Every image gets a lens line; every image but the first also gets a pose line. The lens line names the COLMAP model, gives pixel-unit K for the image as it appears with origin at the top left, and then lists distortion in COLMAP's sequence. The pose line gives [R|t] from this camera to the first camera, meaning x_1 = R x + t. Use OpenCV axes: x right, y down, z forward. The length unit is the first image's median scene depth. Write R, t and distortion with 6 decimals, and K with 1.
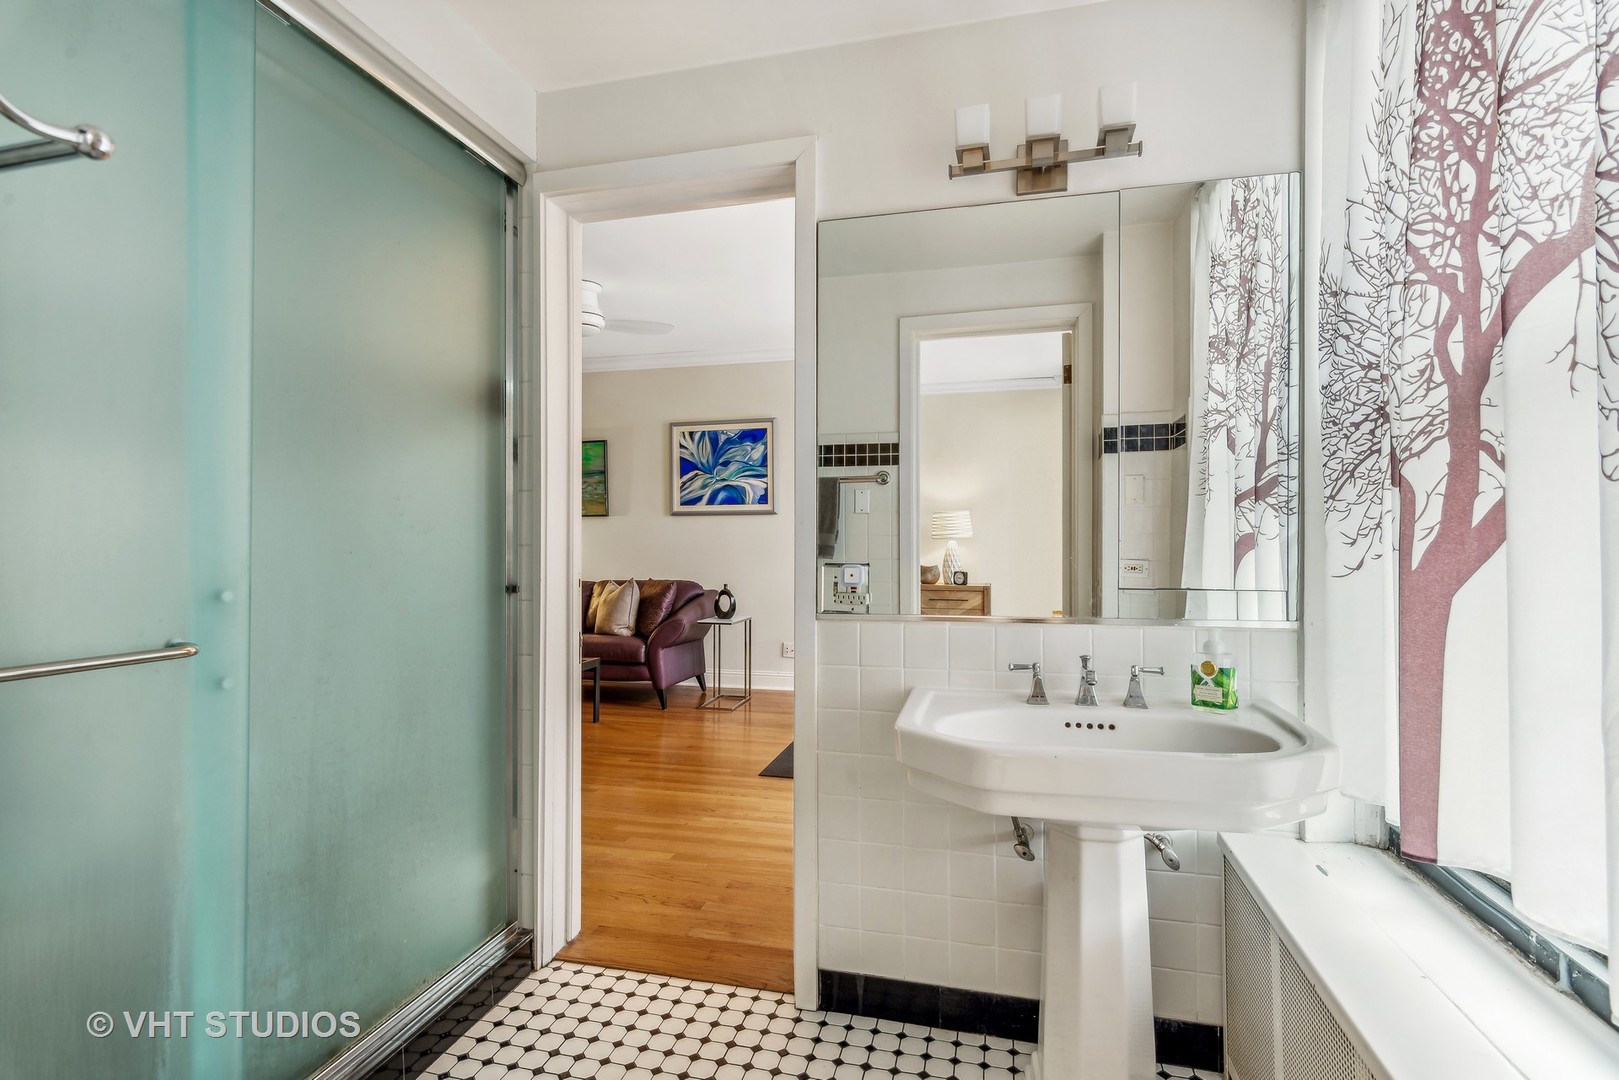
lens RADIAL K [[794.5, 0, 802.8], [0, 794.5, 545.8], [0, 0, 1]] dist [0.003007, 0.001571]
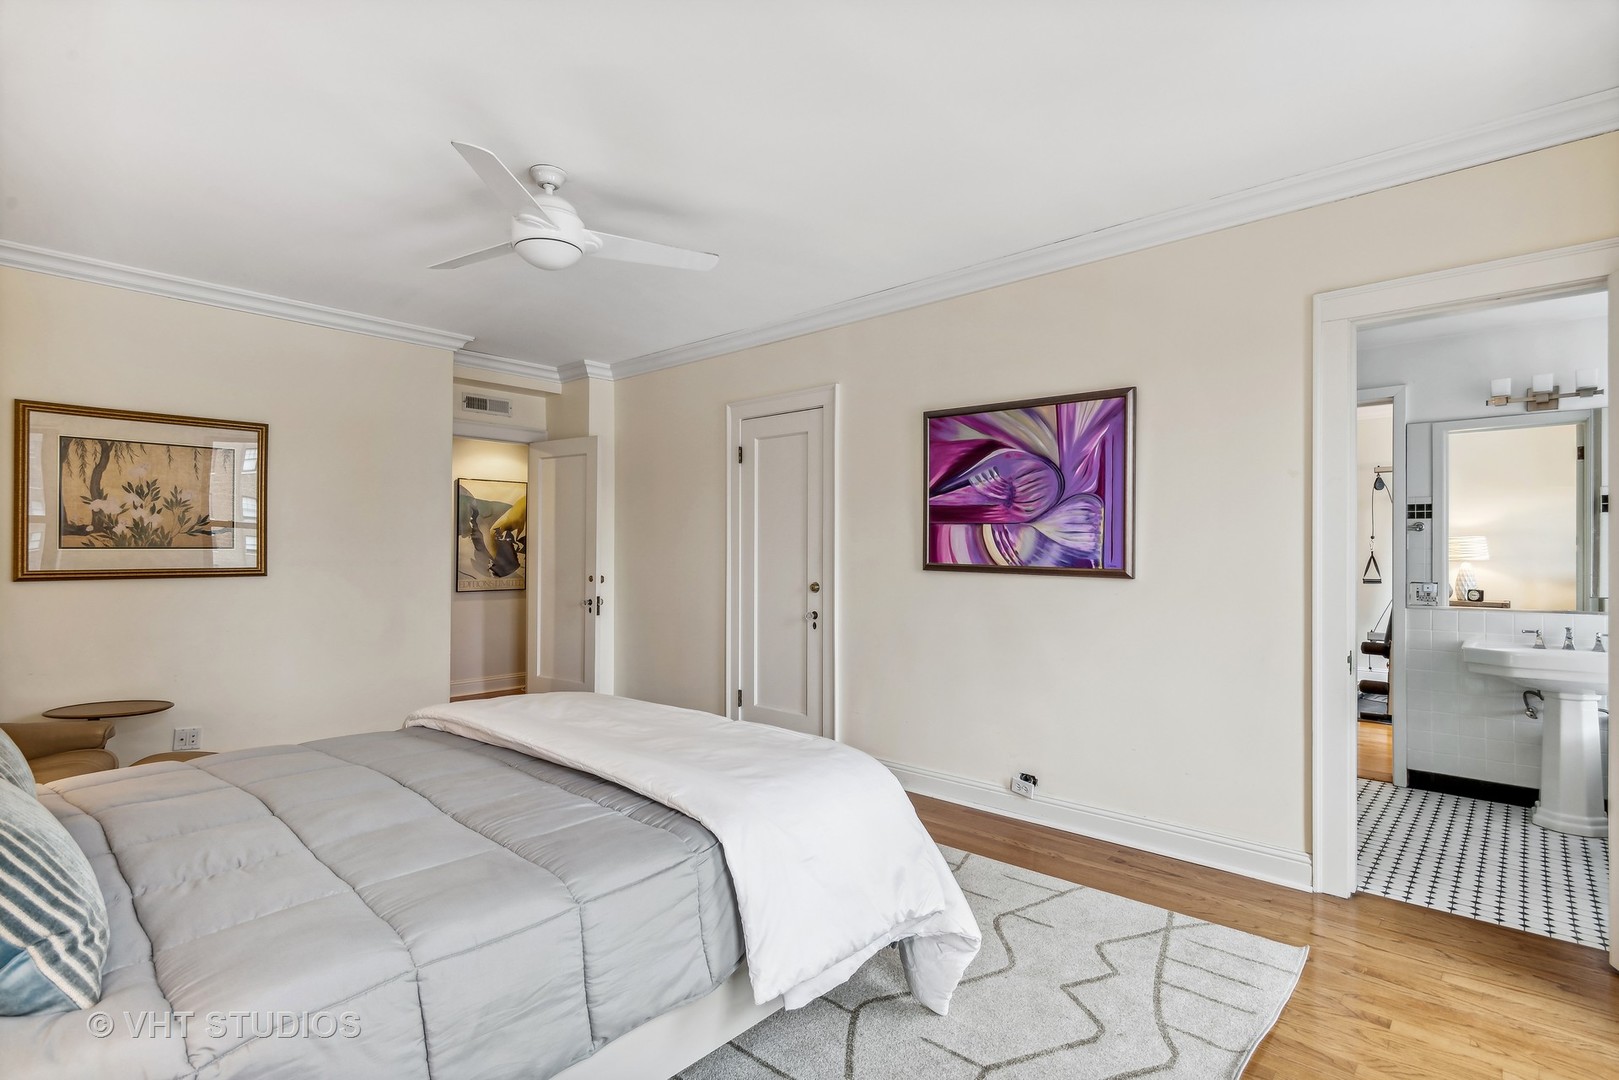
lens RADIAL K [[794.5, 0, 802.8], [0, 794.5, 545.8], [0, 0, 1]] dist [0.003007, 0.001571]
pose [[0.882162, 0.004618, -0.470923, -0.228554], [-0.010081, 0.999908, -0.009079, -0.022251], [0.470838, 0.012756, 0.882127, -0.936965]]
